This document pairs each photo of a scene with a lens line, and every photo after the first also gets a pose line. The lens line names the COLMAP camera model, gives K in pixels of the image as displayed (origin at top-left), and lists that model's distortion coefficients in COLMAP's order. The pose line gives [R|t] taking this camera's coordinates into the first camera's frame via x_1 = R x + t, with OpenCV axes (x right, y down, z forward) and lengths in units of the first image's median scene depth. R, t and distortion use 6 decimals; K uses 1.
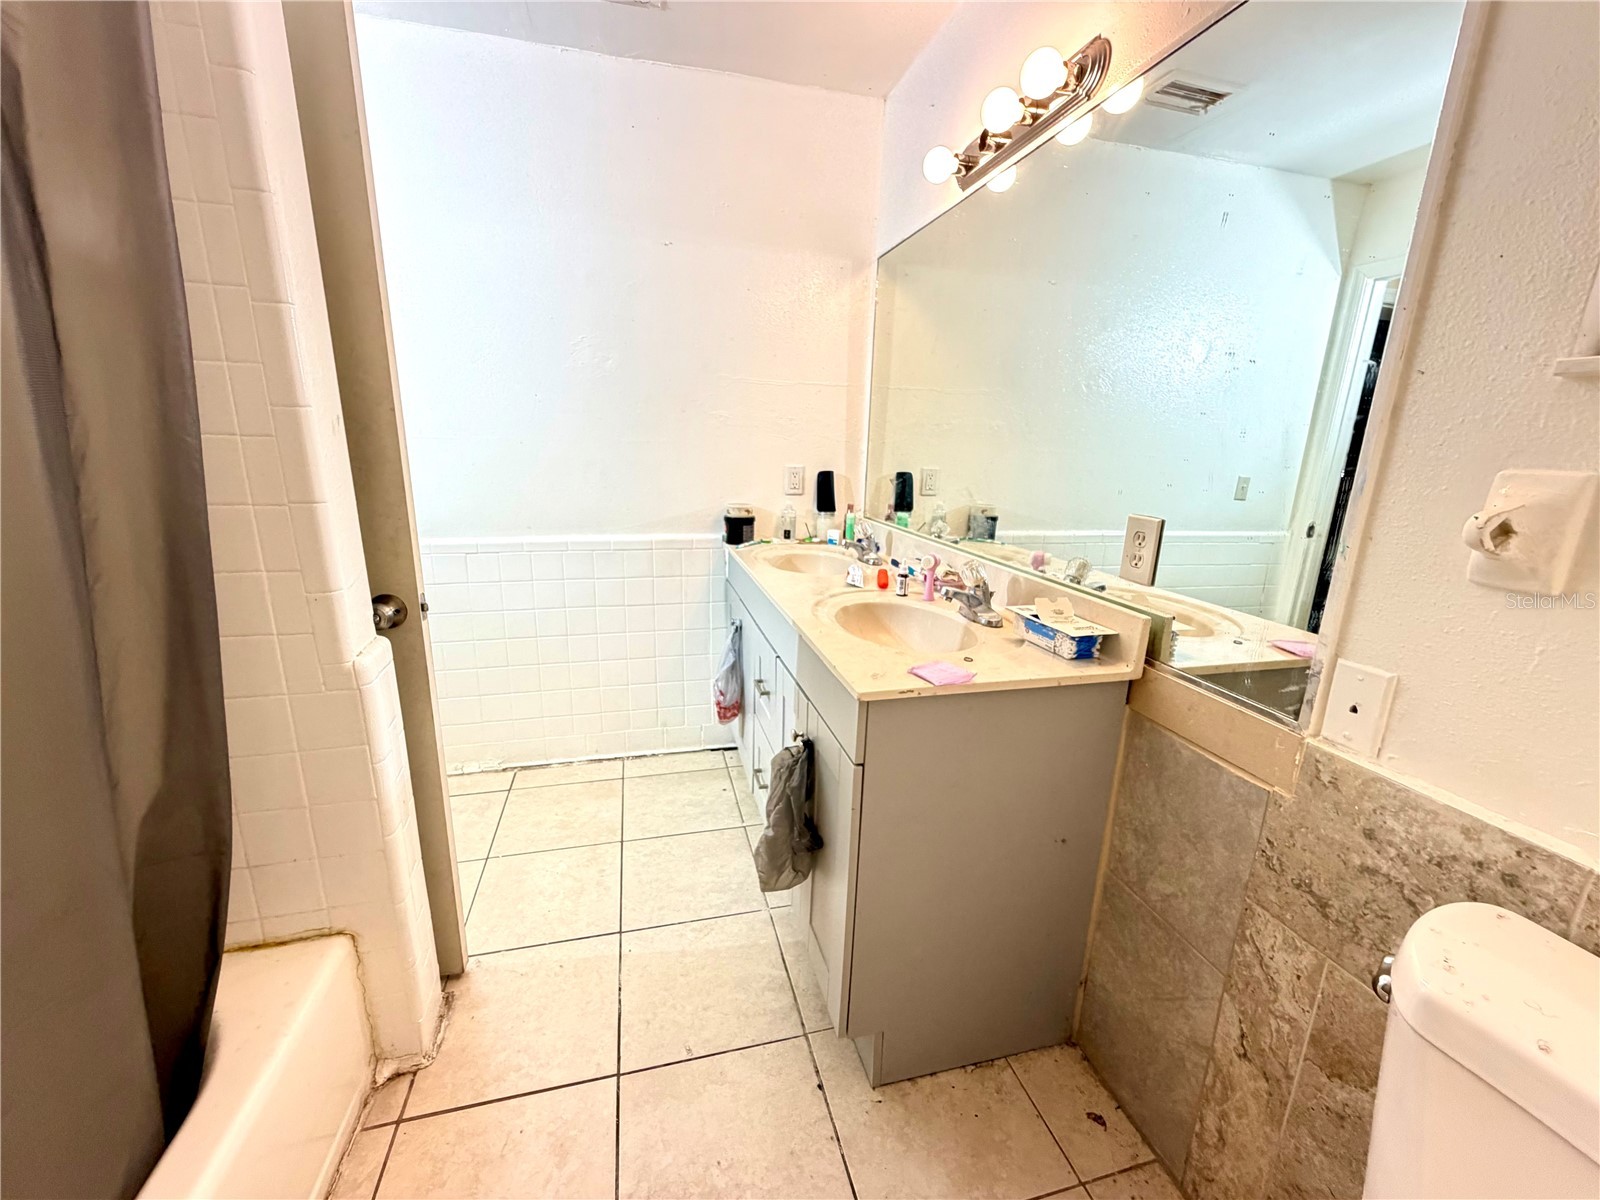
lens RADIAL K [[637.6, 0, 798.2], [0, 637.6, 598.9], [0, 0, 1]] dist [0.000420, 0.000013]
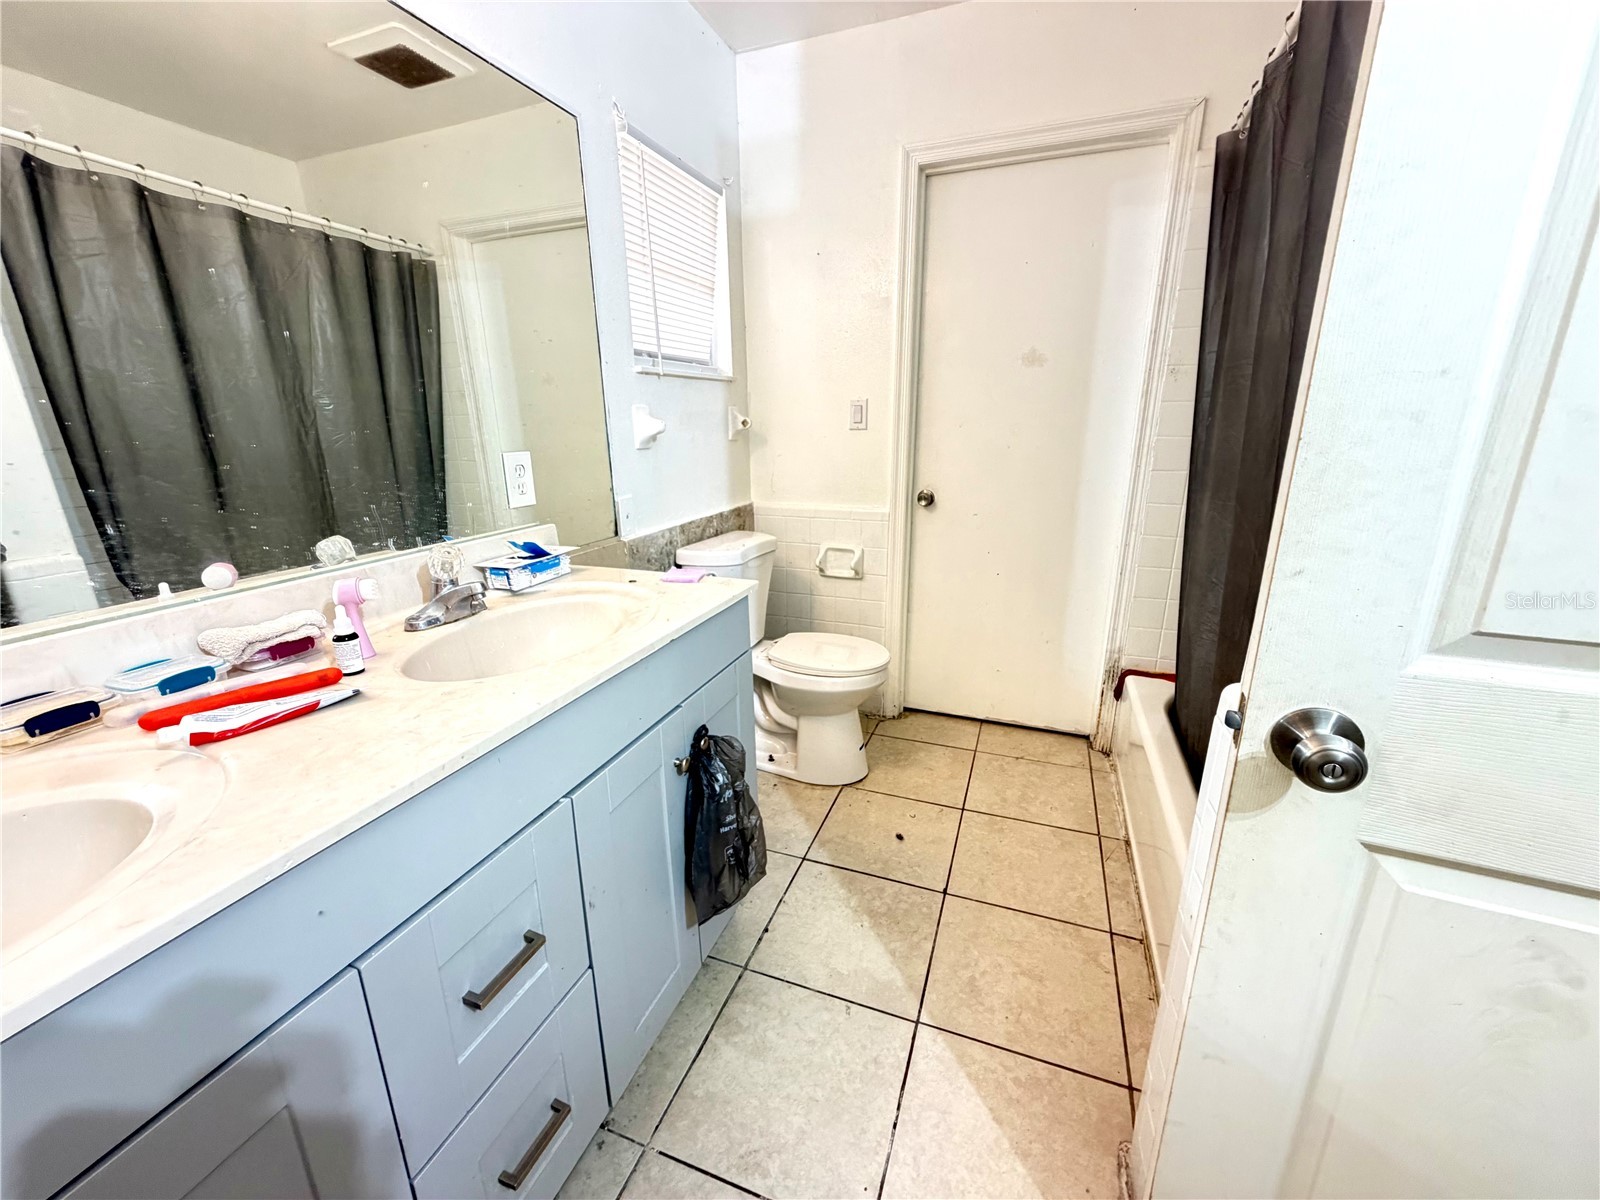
lens RADIAL K [[637.6, 0, 795.6], [0, 637.6, 595.8], [0, 0, 1]] dist [0.000420, 0.000013]
pose [[-0.814323, -0.177812, 0.552505, -0.650813], [0.126440, 0.874709, 0.467864, -0.409249], [-0.566473, 0.450851, -0.689813, 1.735502]]
